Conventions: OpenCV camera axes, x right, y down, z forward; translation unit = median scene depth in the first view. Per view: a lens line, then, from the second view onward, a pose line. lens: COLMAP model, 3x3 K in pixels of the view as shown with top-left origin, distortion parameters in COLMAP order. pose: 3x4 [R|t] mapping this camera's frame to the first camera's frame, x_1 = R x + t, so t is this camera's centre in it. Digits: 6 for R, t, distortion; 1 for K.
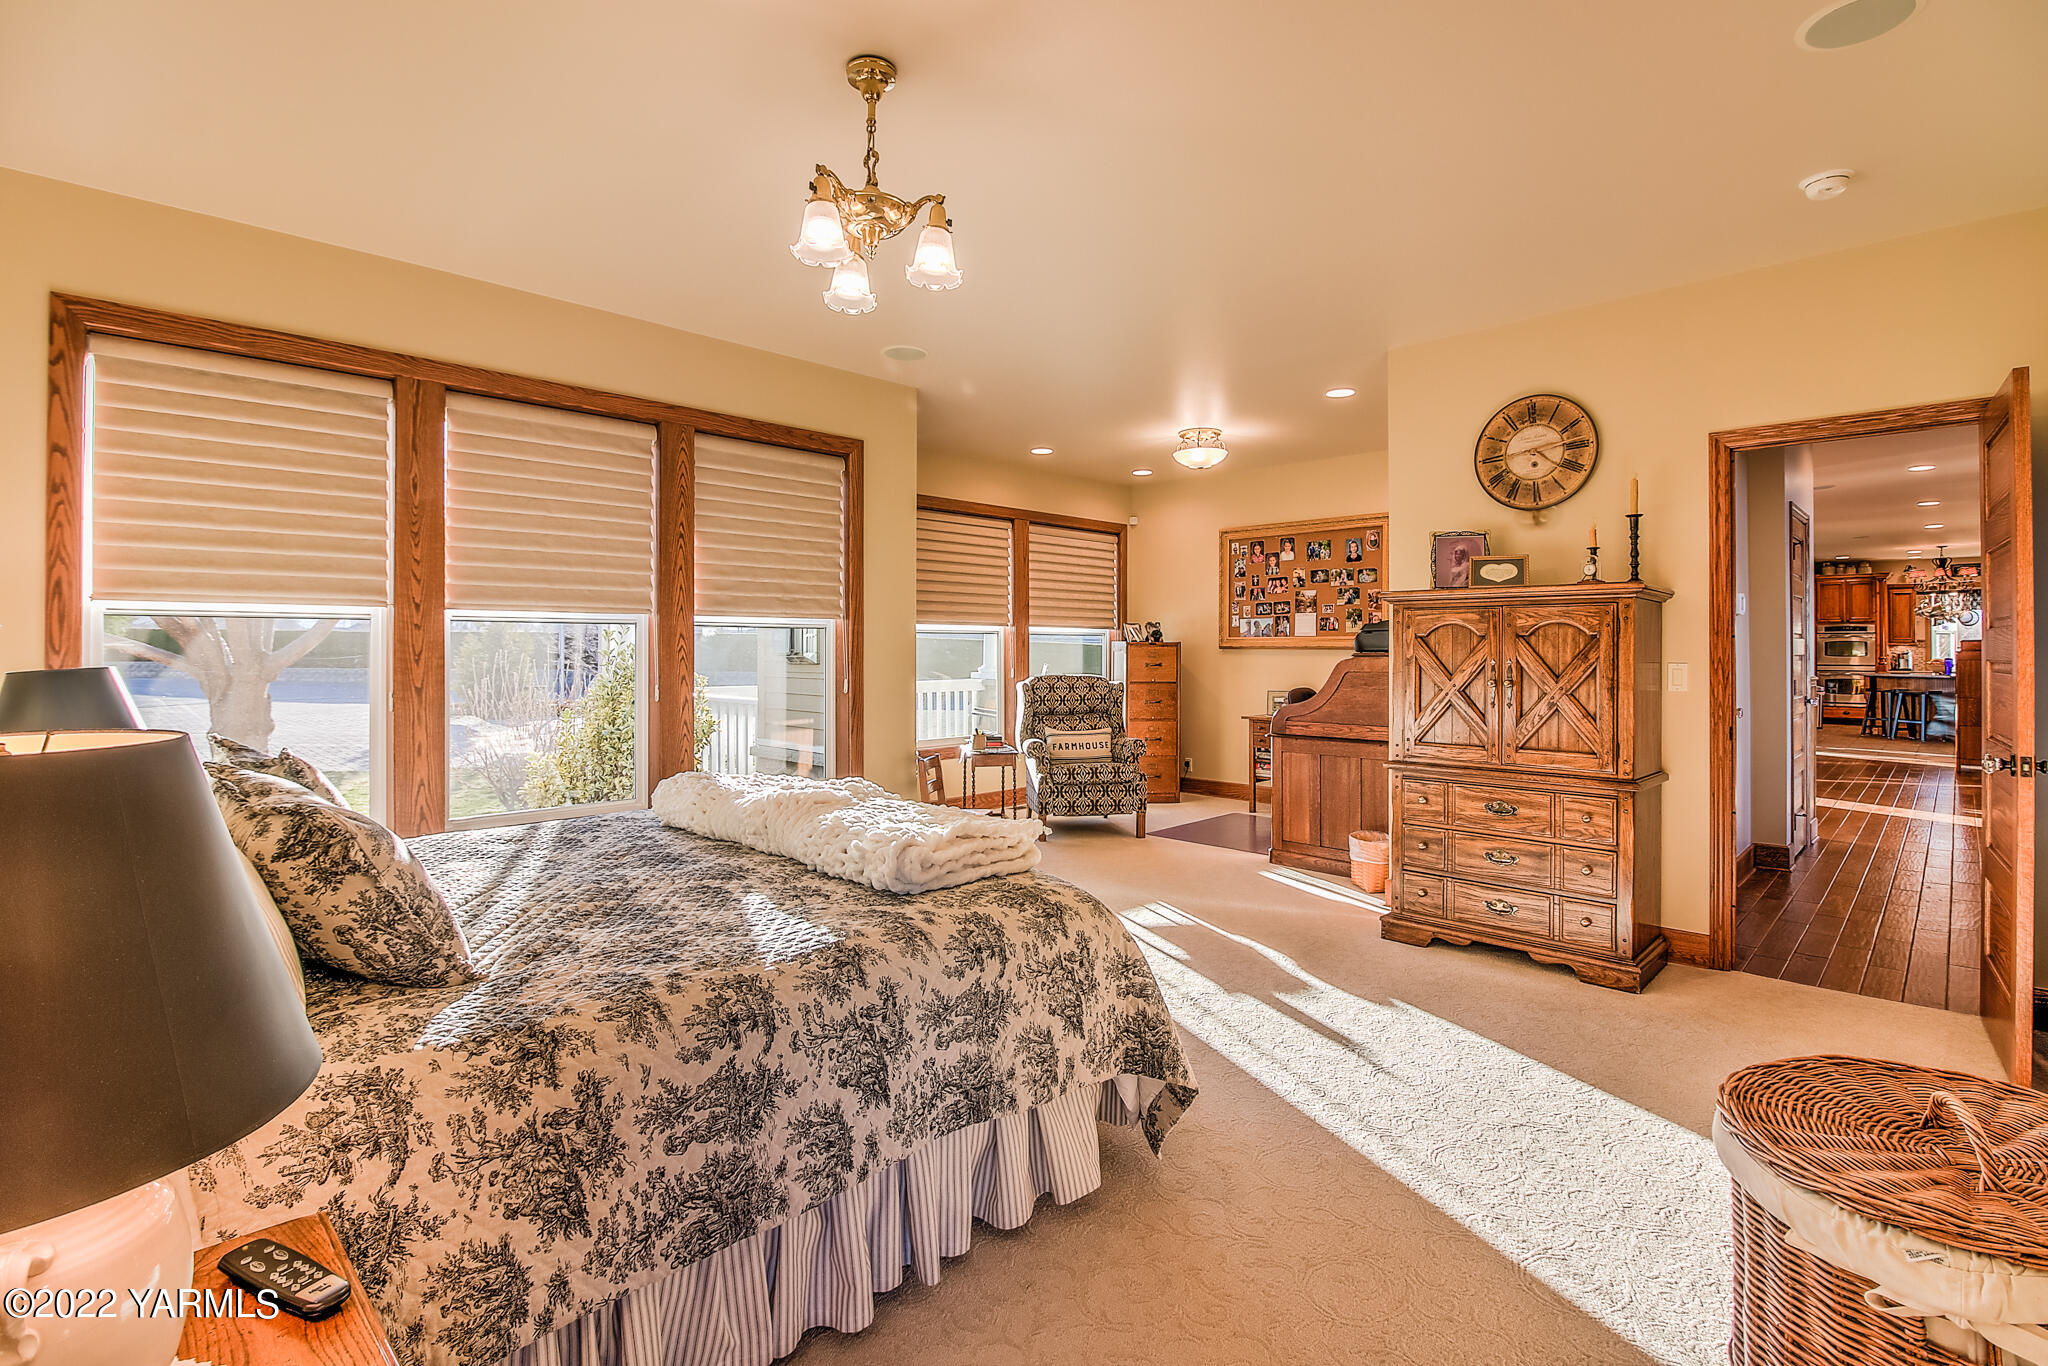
lens RADIAL K [[986.5, 0, 1024.5], [0, 986.5, 645.2], [0, 0, 1]] dist [-0.000259, -0.015310]
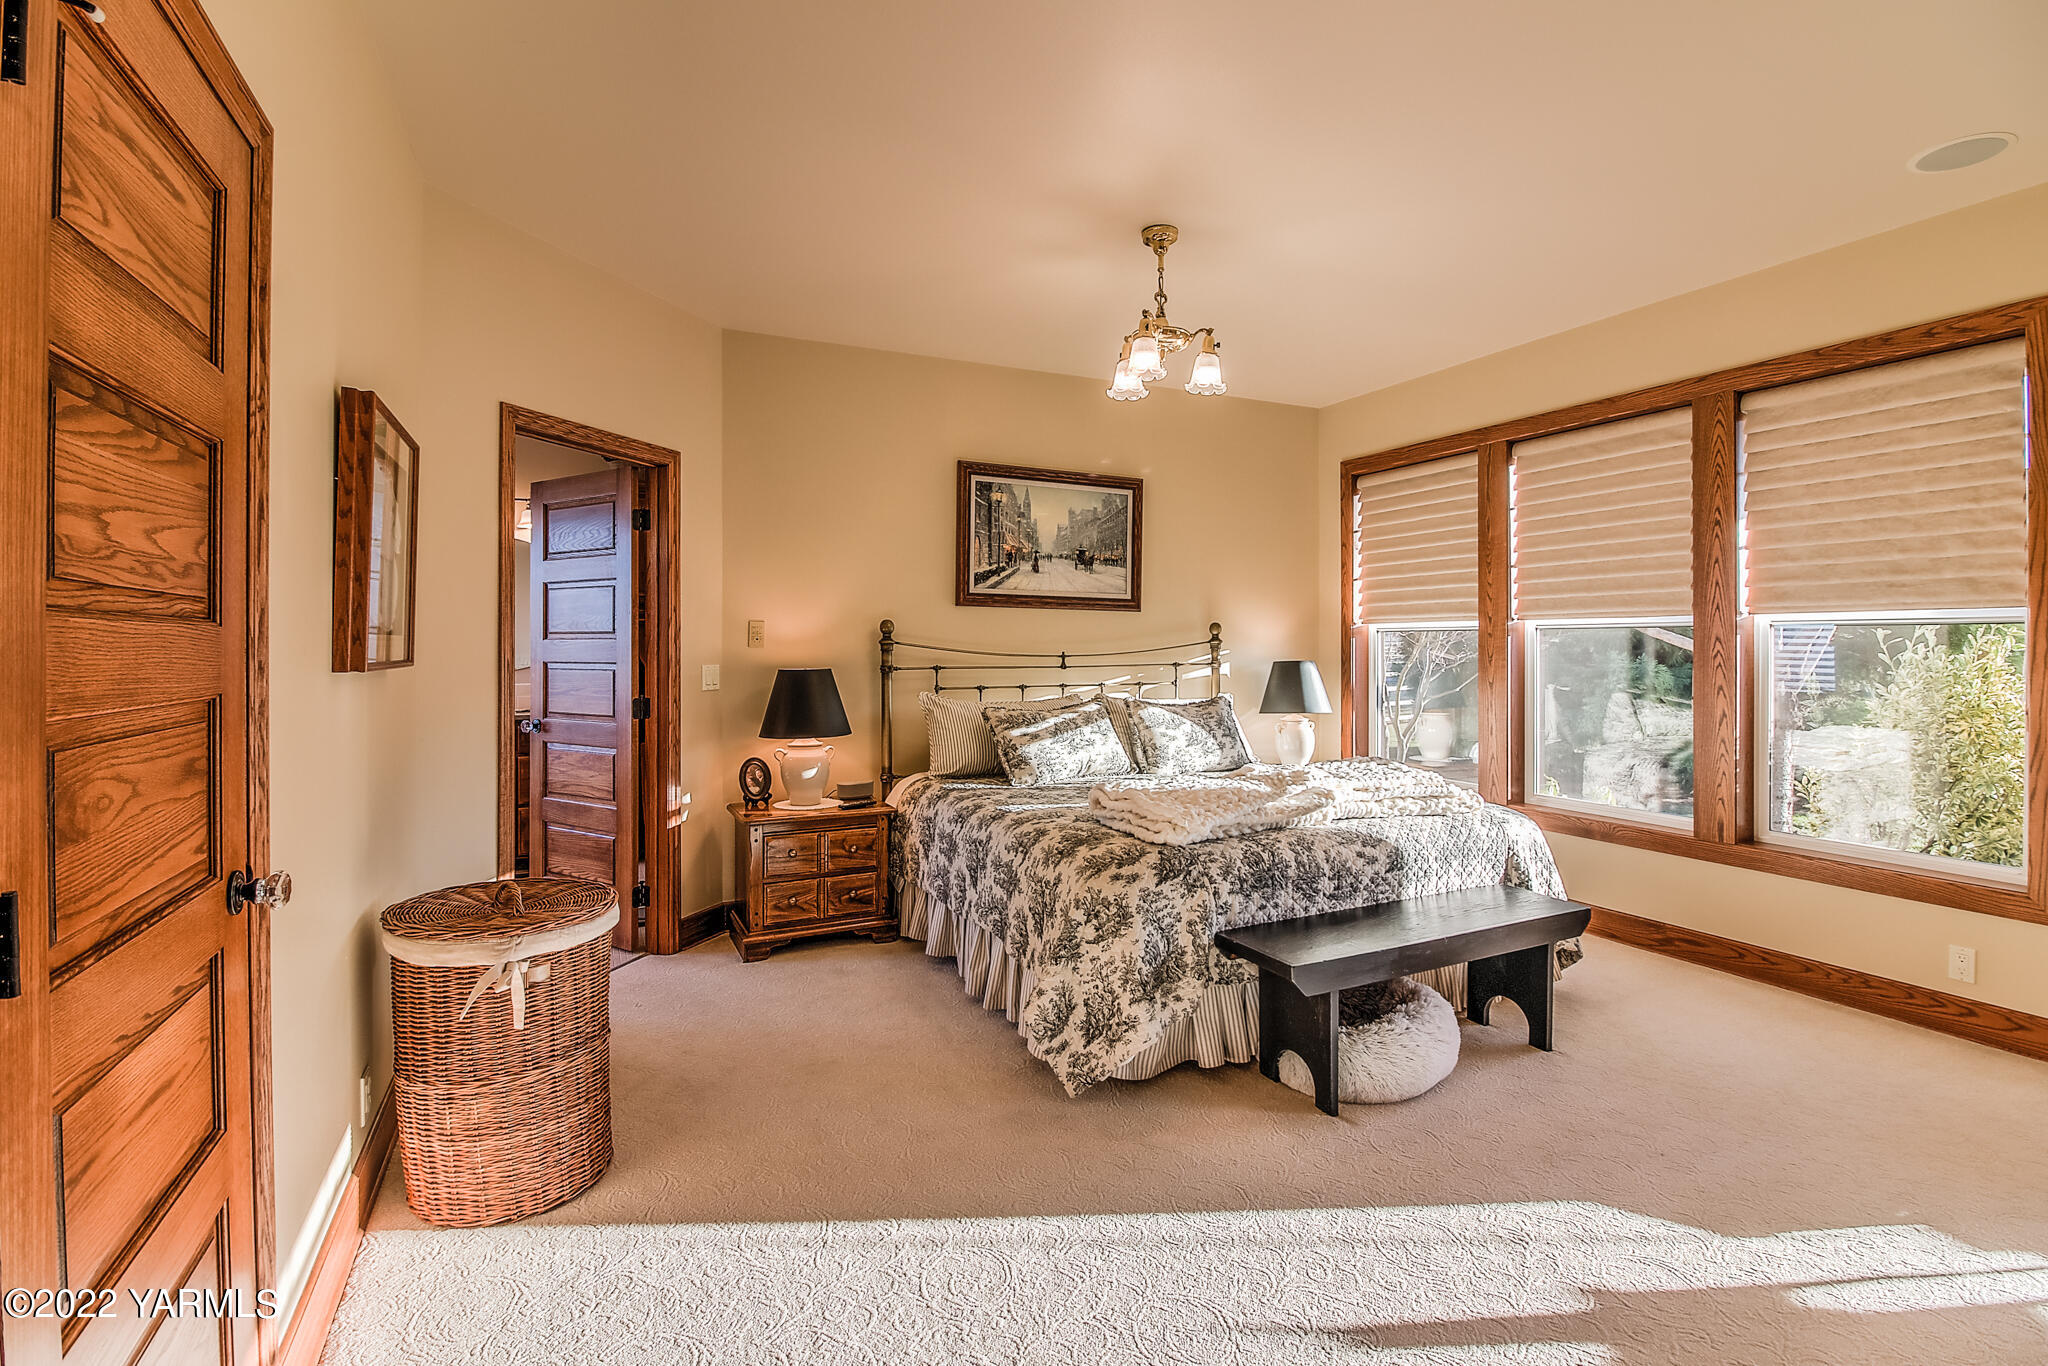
lens RADIAL K [[986.5, 0, 1024.5], [0, 986.5, 645.2], [0, 0, 1]] dist [-0.000259, -0.015310]
pose [[-0.355728, 0.002431, -0.934586, 0.801730], [0.008457, 0.999964, -0.000618, -0.010366], [0.934551, -0.008124, -0.355736, 0.883466]]
